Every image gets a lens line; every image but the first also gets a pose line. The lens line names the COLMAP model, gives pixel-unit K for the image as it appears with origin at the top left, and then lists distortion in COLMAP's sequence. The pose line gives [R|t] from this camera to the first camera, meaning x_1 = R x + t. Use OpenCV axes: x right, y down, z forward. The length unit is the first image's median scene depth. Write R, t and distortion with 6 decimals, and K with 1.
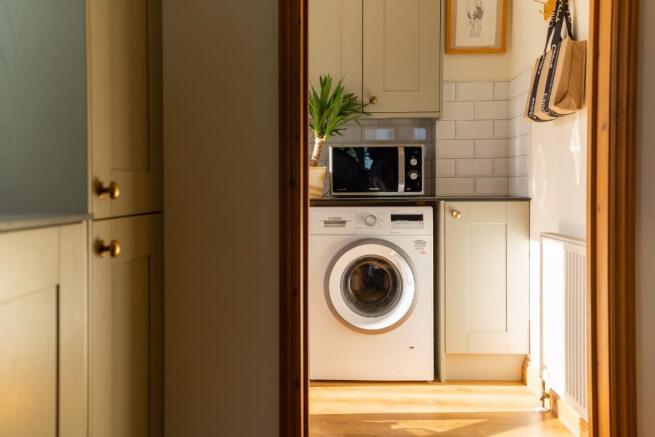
lens RADIAL K [[648.1, 0, 326.7], [0, 648.1, 212.4], [0, 0, 1]] dist [0.052937, 0.021821]
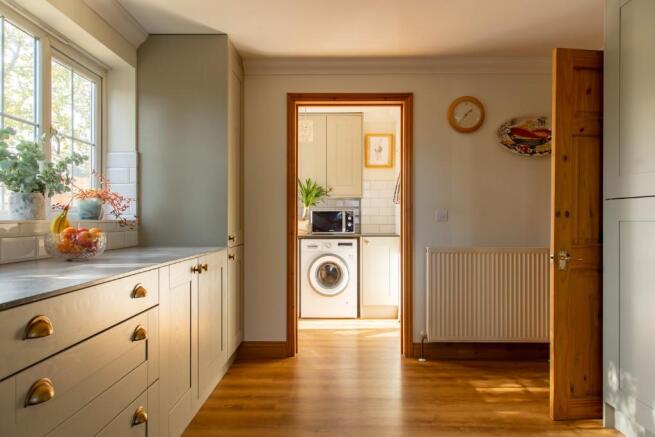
lens RADIAL K [[444.1, 0, 326.3], [0, 444.1, 227.6], [0, 0, 1]] dist [0.005674, 0.003160]
pose [[0.999969, -0.001157, 0.007812, 0.045813], [0.001295, 0.999842, -0.017719, -0.020980], [-0.007791, 0.017729, 0.999812, -0.498980]]
